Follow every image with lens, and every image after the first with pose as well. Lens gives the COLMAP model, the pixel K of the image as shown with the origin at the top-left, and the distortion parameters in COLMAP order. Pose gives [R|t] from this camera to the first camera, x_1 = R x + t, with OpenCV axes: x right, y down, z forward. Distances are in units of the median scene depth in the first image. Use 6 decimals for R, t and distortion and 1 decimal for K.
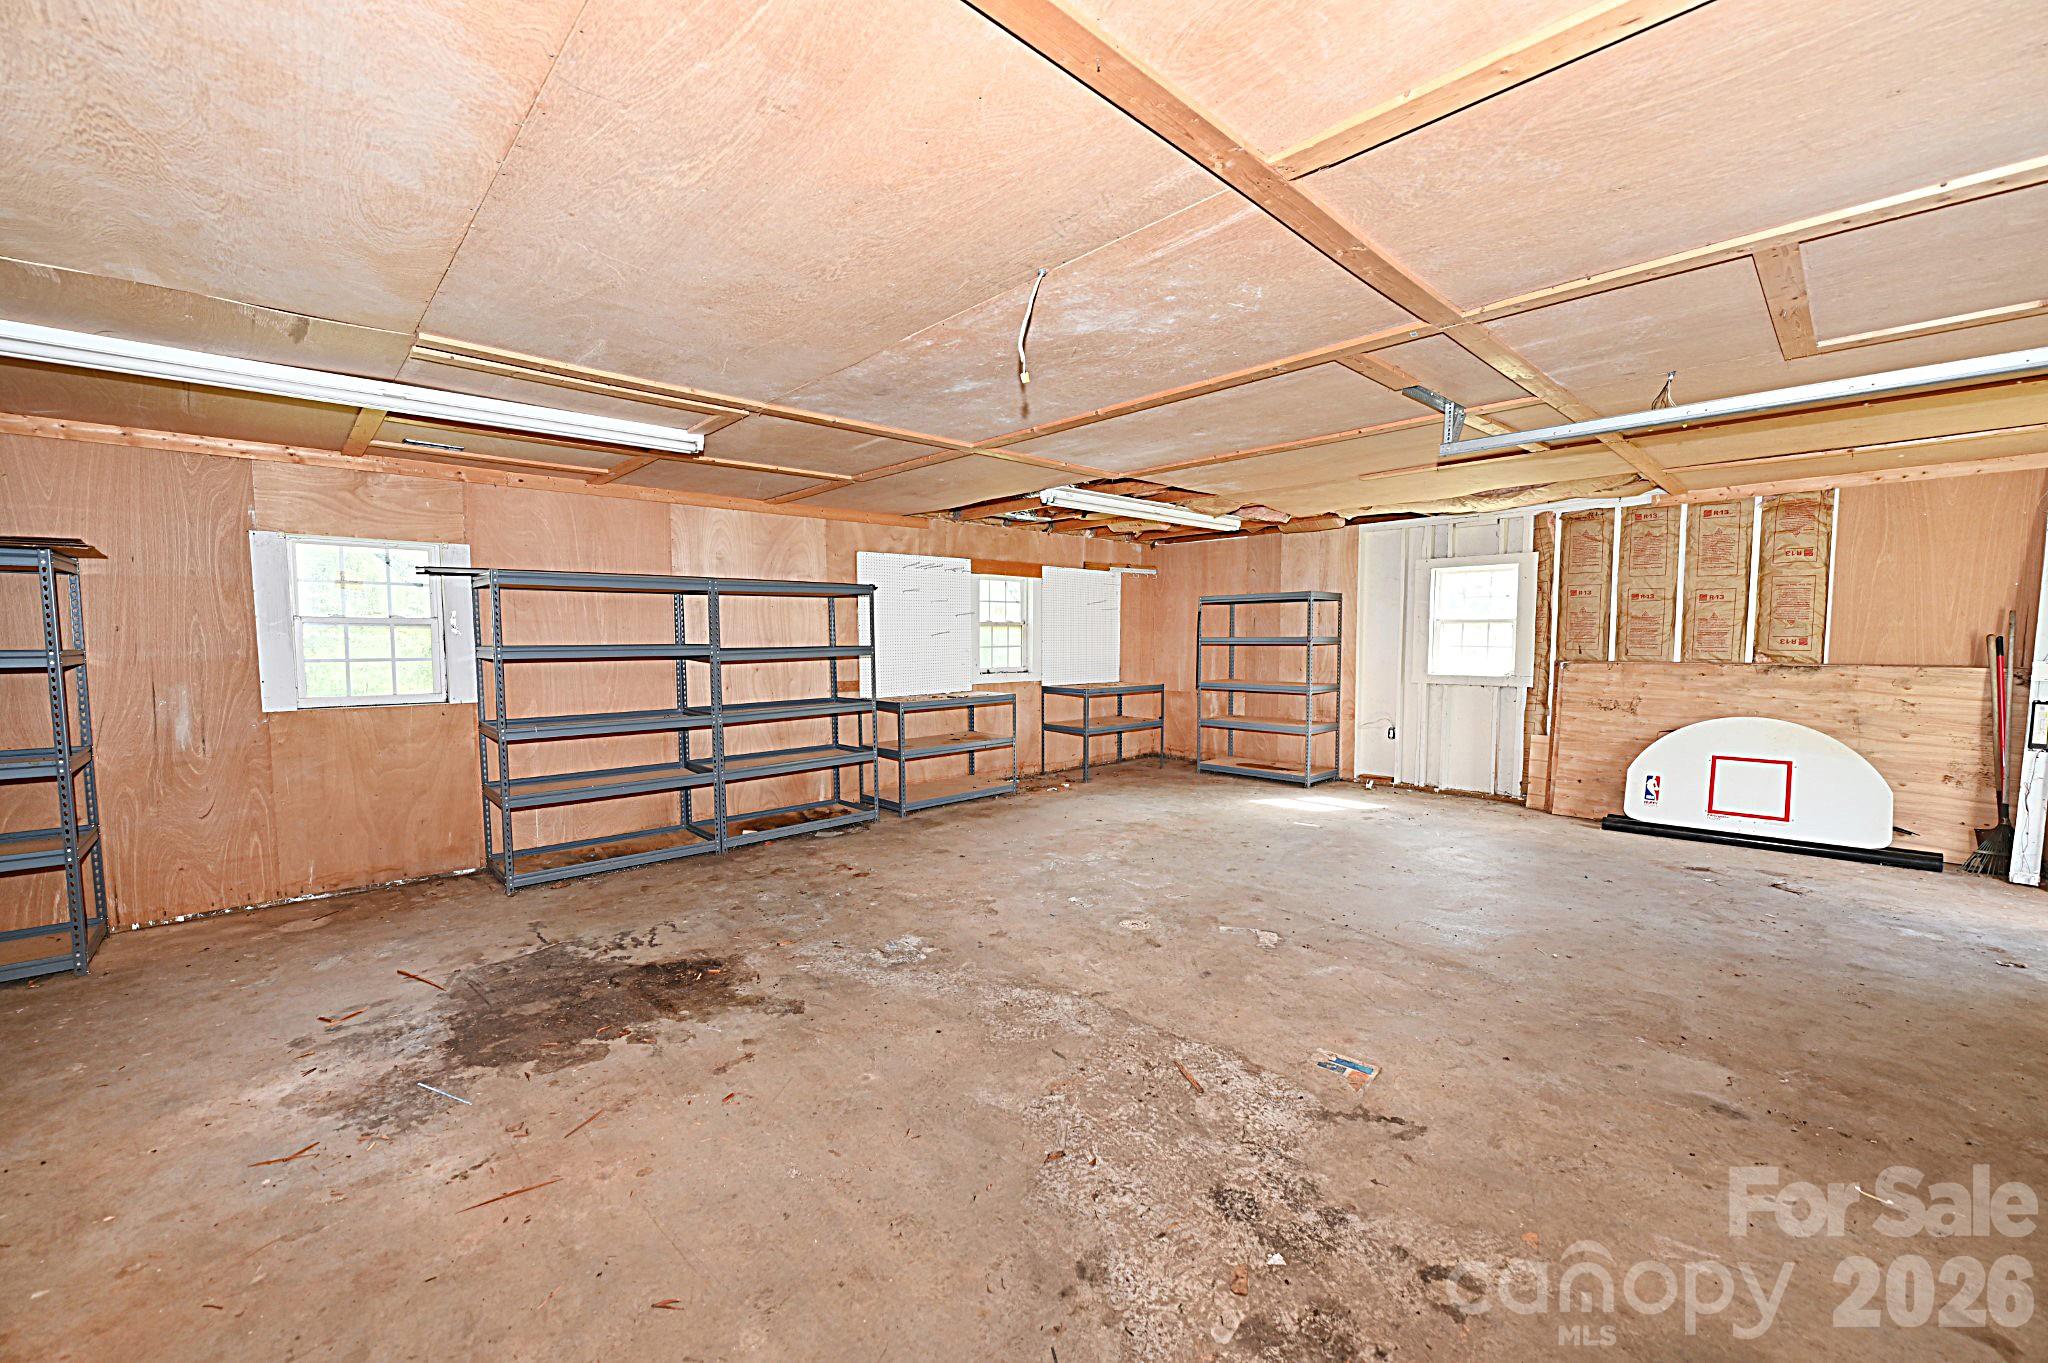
lens RADIAL K [[810.6, 0, 1032.2], [0, 810.6, 687.0], [0, 0, 1]] dist [-0.006712, -0.000135]
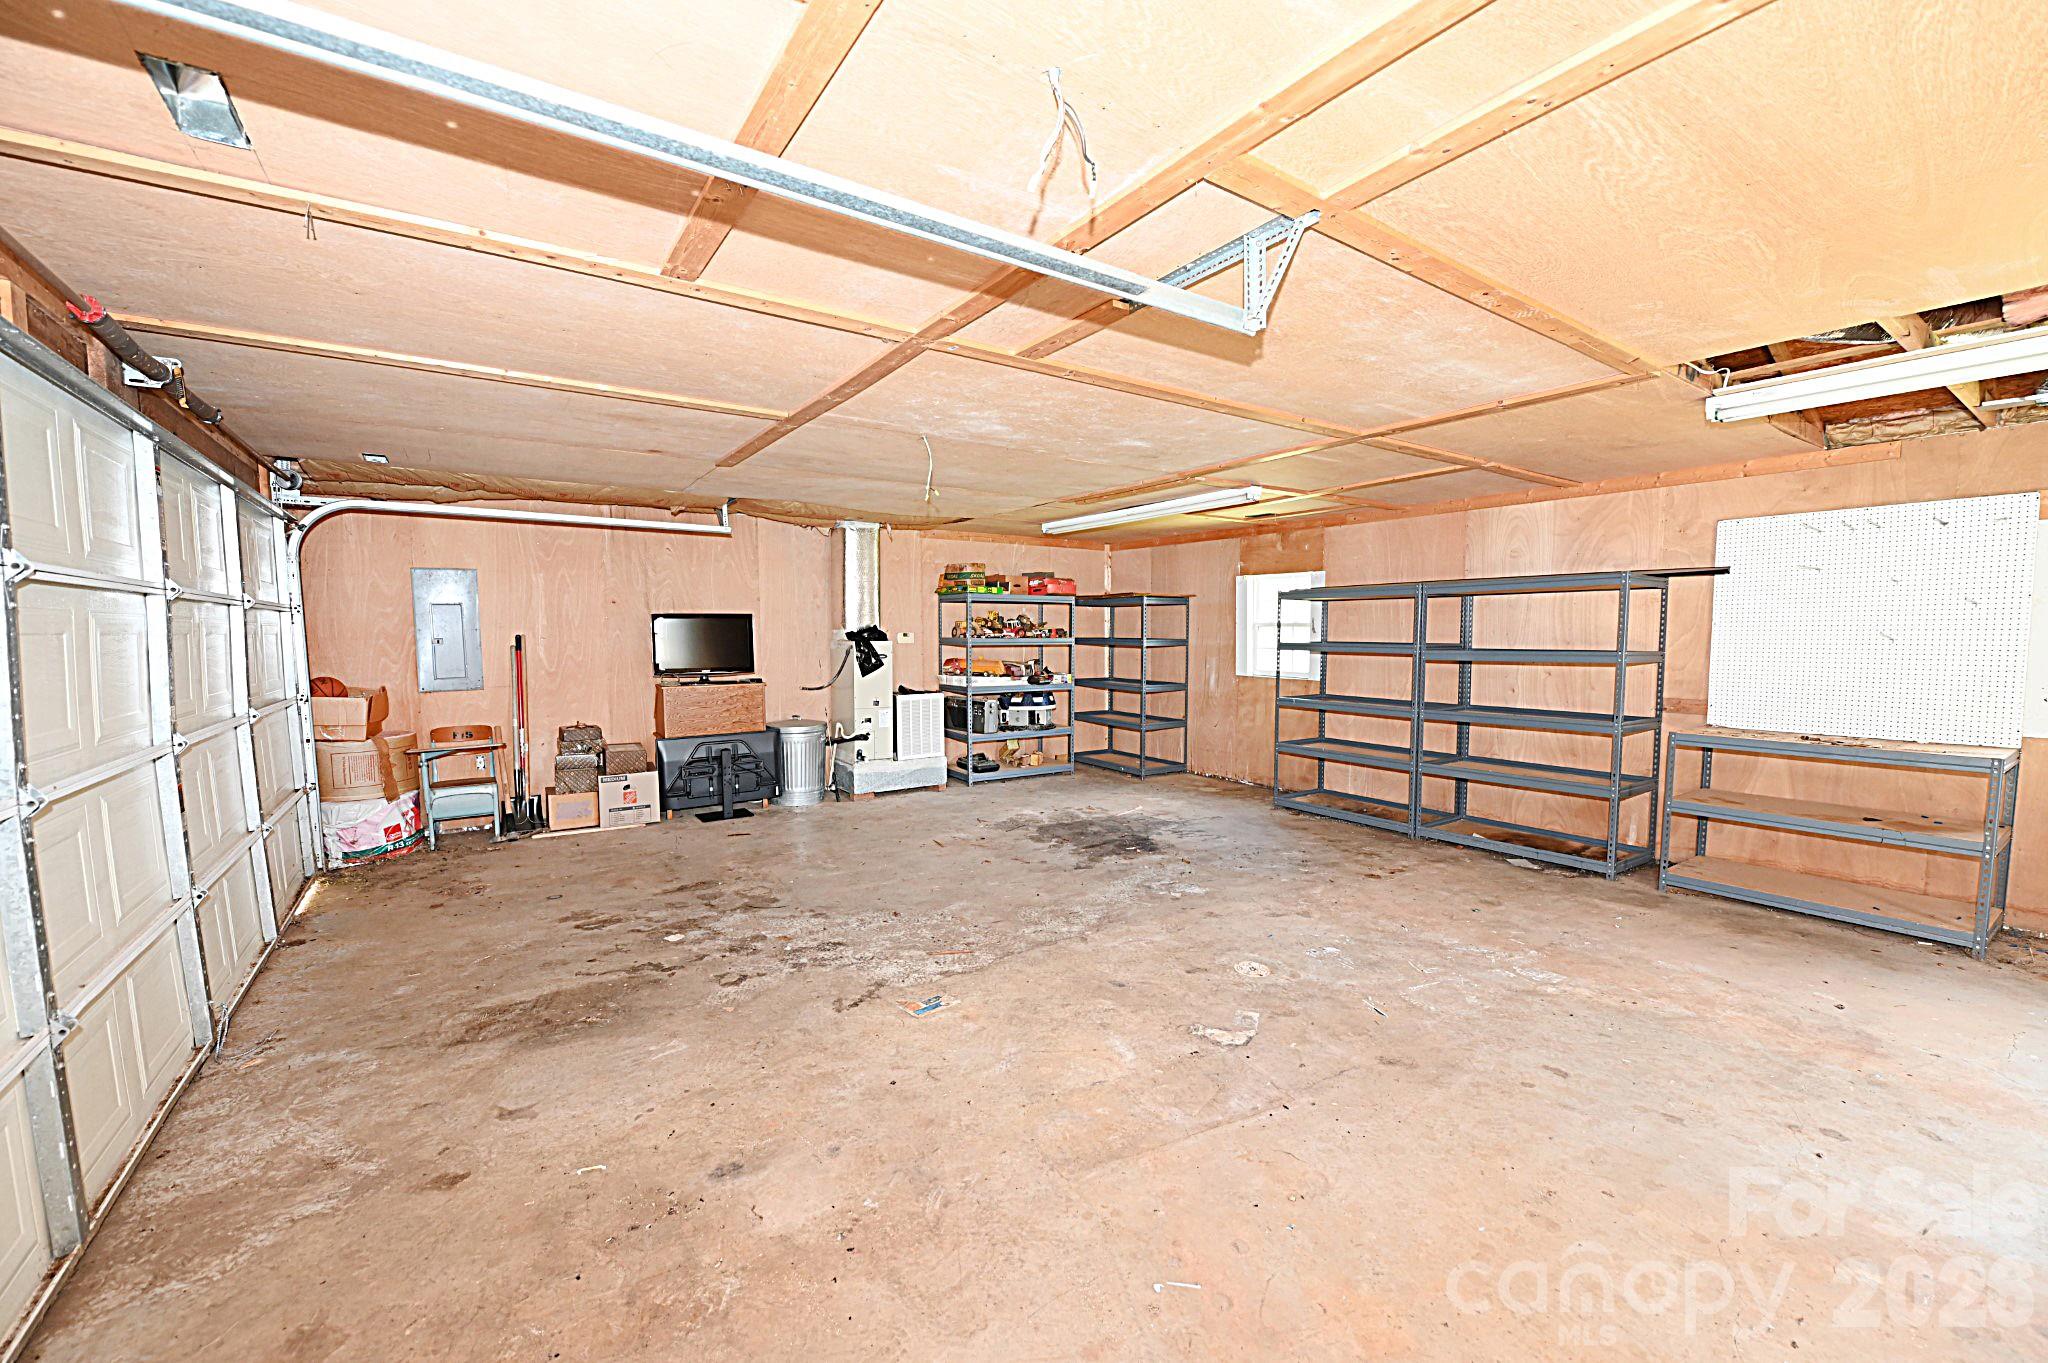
lens RADIAL K [[810.6, 0, 1017.8], [0, 810.6, 689.1], [0, 0, 1]] dist [-0.006712, -0.000135]
pose [[-0.166156, 0.074419, -0.983287, 1.172748], [-0.063763, 0.994251, 0.086023, -0.080209], [0.984036, 0.076990, -0.160455, 1.003472]]
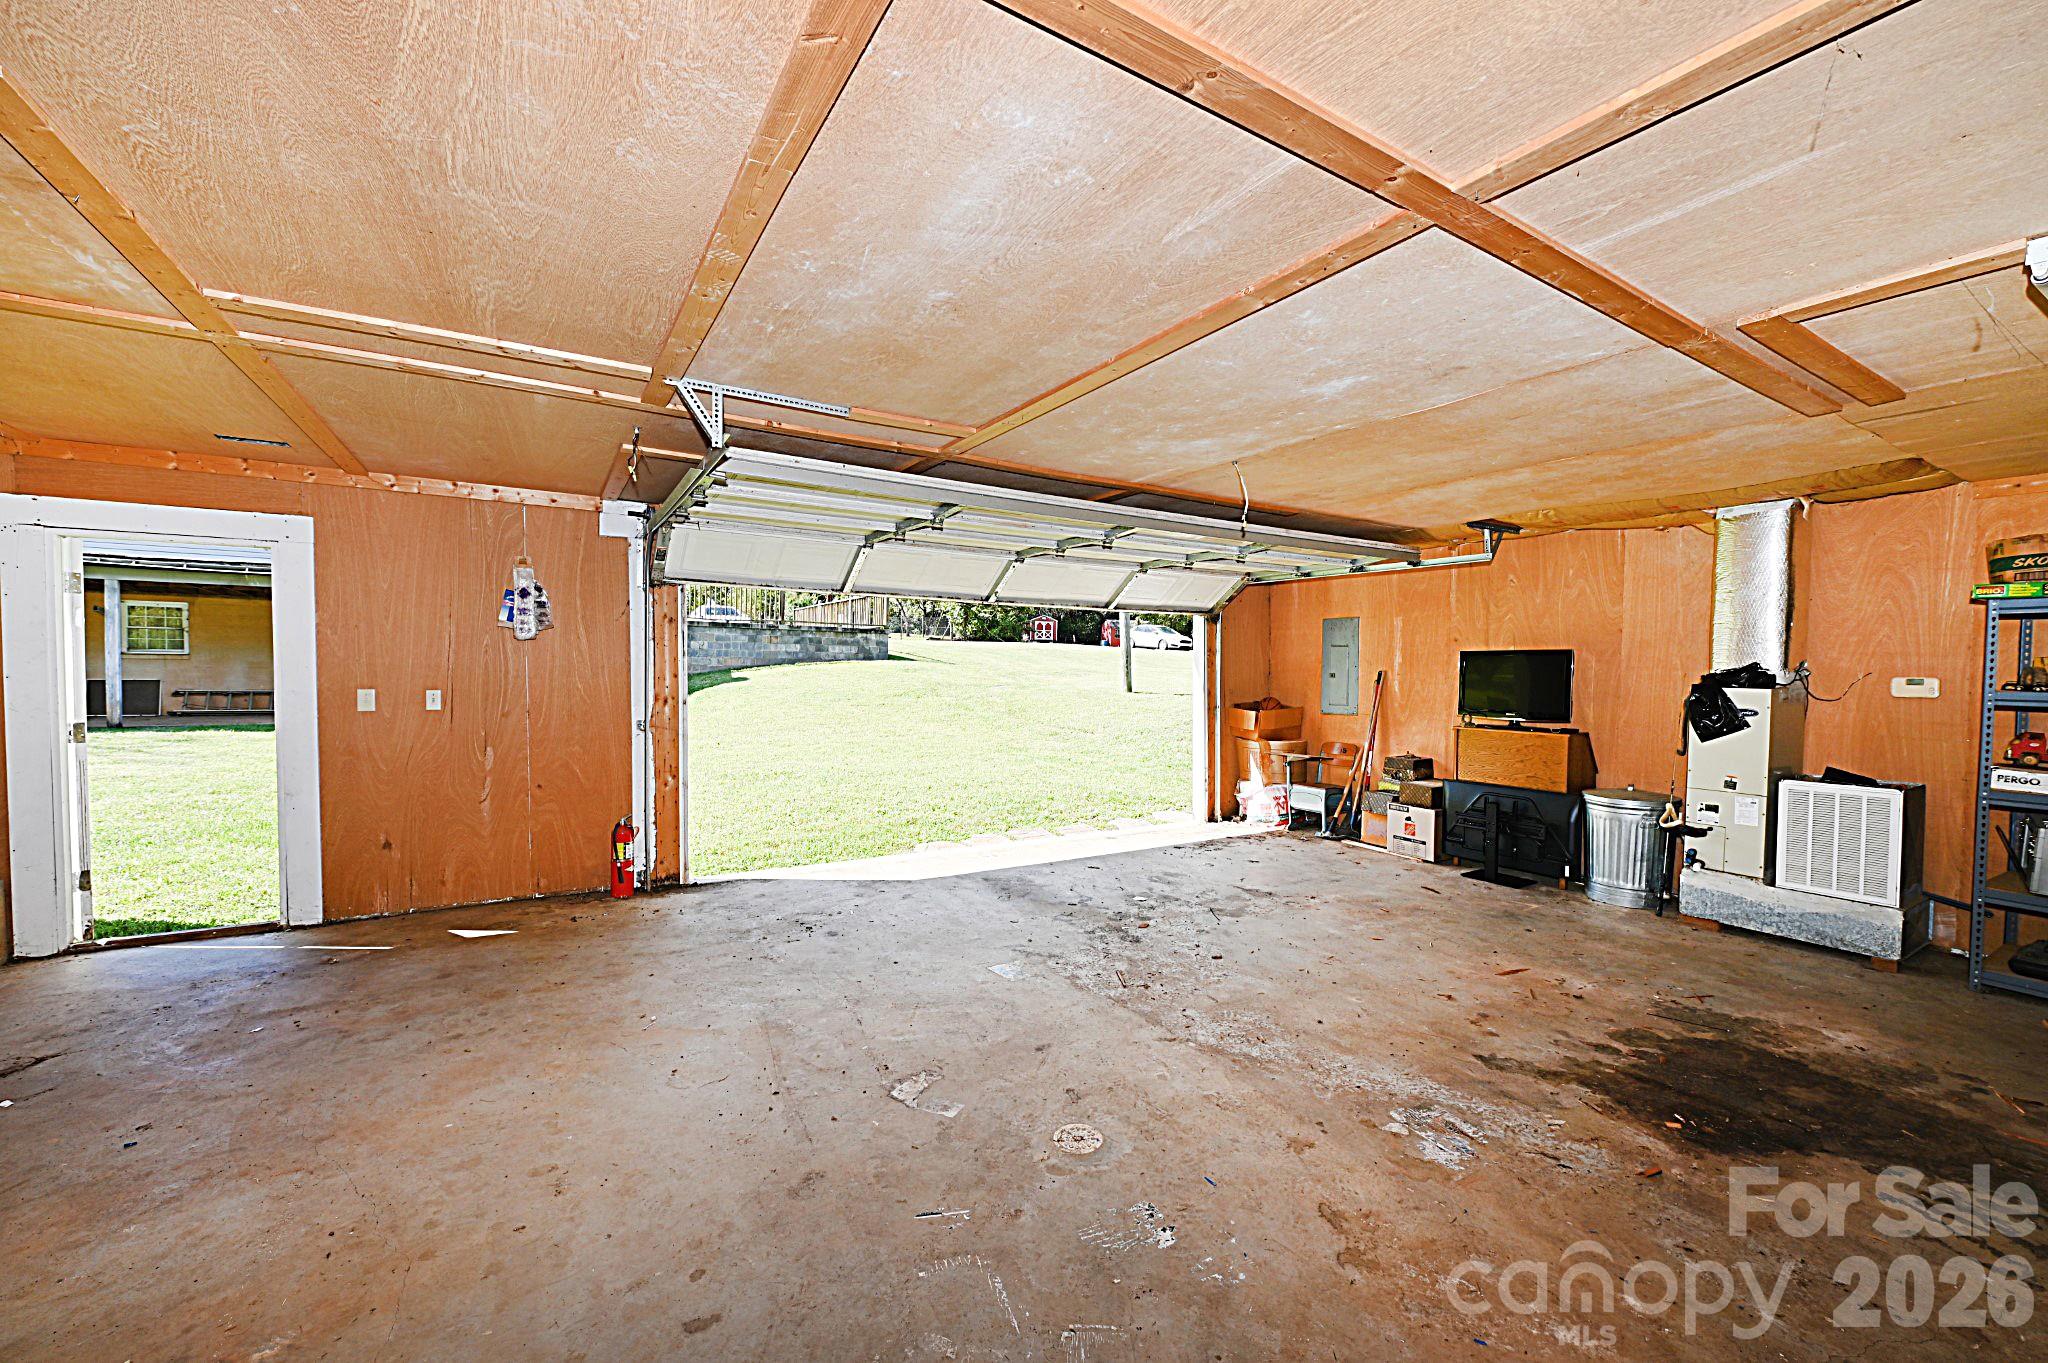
lens RADIAL K [[810.6, 0, 1026.1], [0, 810.6, 691.2], [0, 0, 1]] dist [-0.006712, -0.000135]
pose [[-0.976185, -0.015682, 0.216374, 0.041636], [0.005468, 0.995288, 0.096805, -0.129255], [-0.216873, 0.095683, -0.971499, 1.833545]]
